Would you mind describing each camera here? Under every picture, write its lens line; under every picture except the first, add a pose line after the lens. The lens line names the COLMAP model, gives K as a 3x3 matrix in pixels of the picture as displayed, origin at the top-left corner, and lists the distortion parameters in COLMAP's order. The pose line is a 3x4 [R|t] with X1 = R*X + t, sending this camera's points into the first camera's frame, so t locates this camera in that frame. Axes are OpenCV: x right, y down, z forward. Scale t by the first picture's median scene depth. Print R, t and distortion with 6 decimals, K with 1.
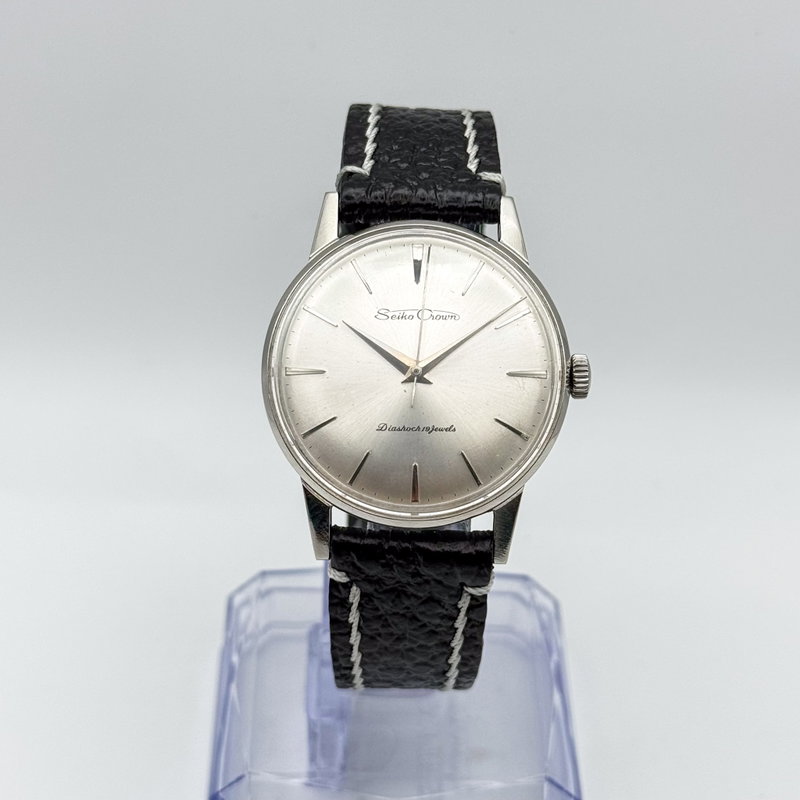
lens RADIAL K [[1858.8, 0, 400.0], [0, 1858.8, 400.0], [0, 0, 1]] dist [0.489820, -1.083079]
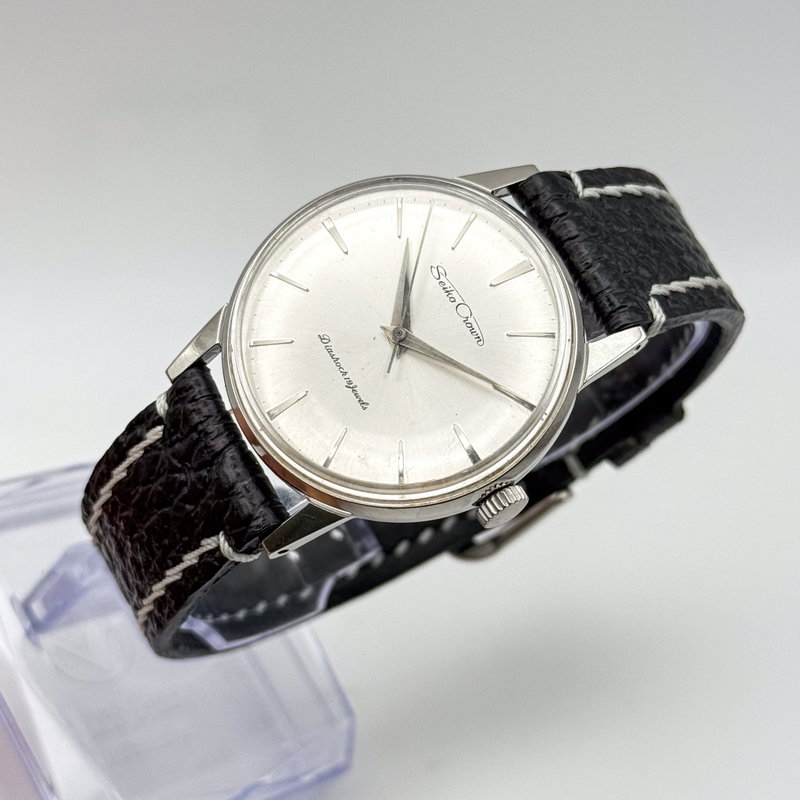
lens RADIAL K [[1858.8, 0, 400.0], [0, 1858.8, 400.0], [0, 0, 1]] dist [0.489820, -1.083079]
pose [[0.511041, 0.804890, -0.301644, 0.281918], [-0.845998, 0.533076, -0.010848, 0.009466], [0.152068, 0.260734, 0.953359, 0.190539]]
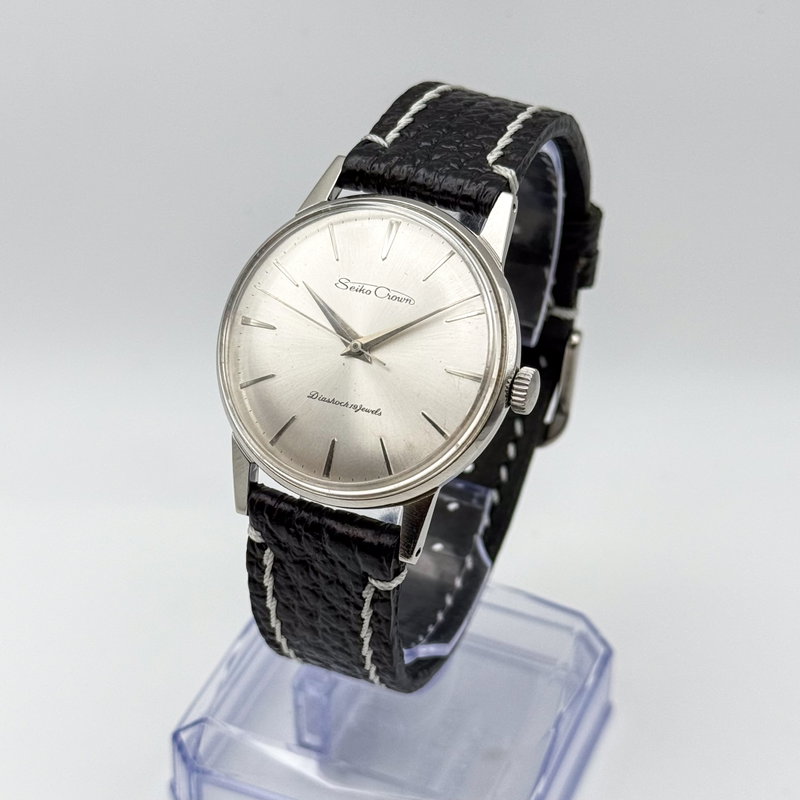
lens RADIAL K [[1858.8, 0, 400.0], [0, 1858.8, 400.0], [0, 0, 1]] dist [0.489820, -1.083079]
pose [[0.919629, 0.219933, -0.325440, 0.343541], [-0.226344, 0.973871, 0.018539, -0.011070], [0.321014, 0.056612, 0.945381, 0.084410]]
